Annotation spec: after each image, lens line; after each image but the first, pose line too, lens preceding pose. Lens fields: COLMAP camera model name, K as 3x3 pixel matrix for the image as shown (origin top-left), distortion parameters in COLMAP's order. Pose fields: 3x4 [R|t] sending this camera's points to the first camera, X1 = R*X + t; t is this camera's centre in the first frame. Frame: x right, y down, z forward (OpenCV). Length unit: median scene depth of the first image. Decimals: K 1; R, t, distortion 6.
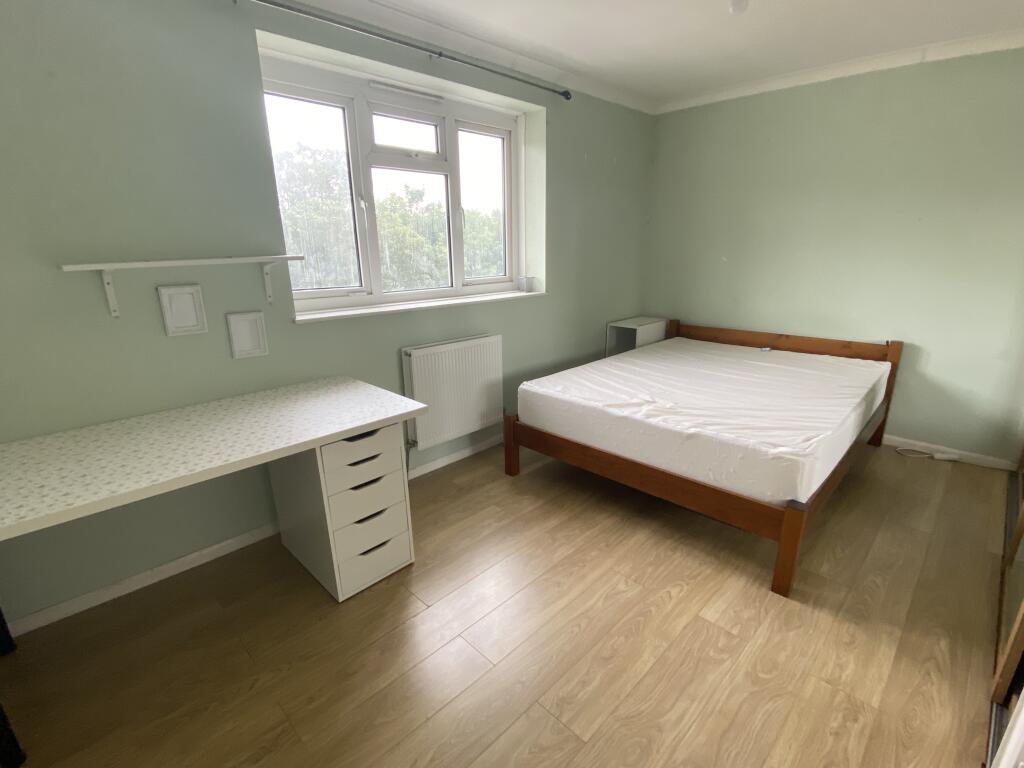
lens RADIAL K [[481.8, 0, 512.0], [0, 481.8, 384.0], [0, 0, 1]] dist [0.033047, -0.029807]
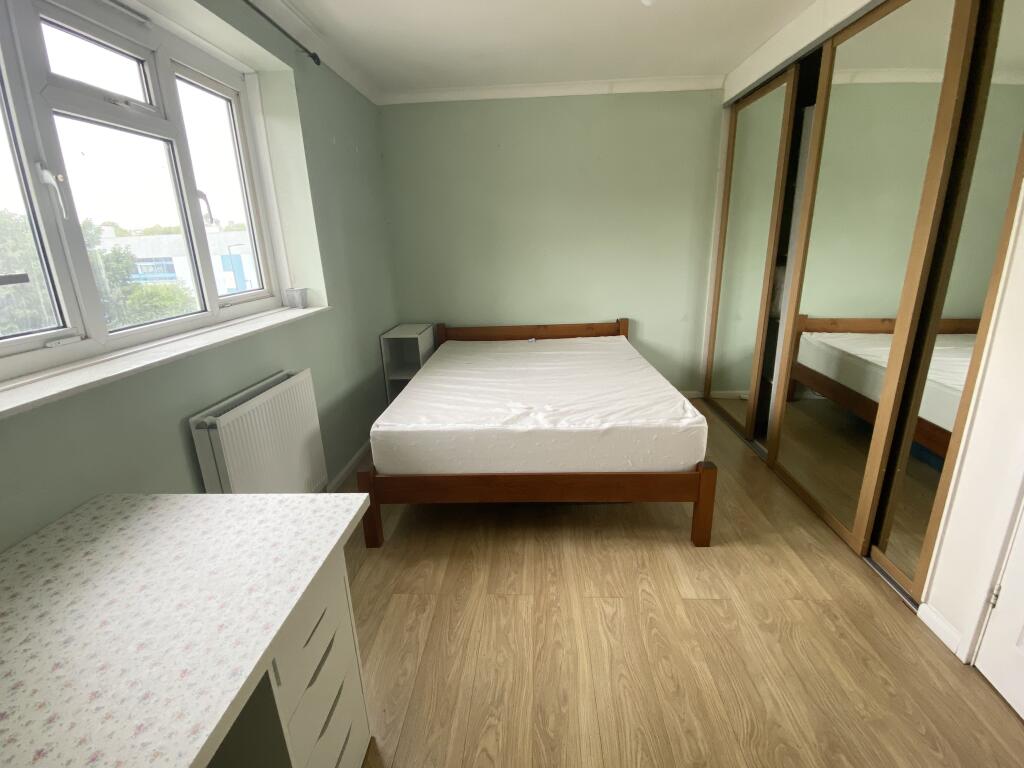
lens RADIAL K [[481.8, 0, 512.0], [0, 481.8, 384.0], [0, 0, 1]] dist [0.033047, -0.029807]
pose [[0.747075, -0.199038, 0.634242, -0.310166], [0.206519, 0.976402, 0.063156, -0.072722], [-0.631846, 0.083801, 0.770551, 0.278908]]
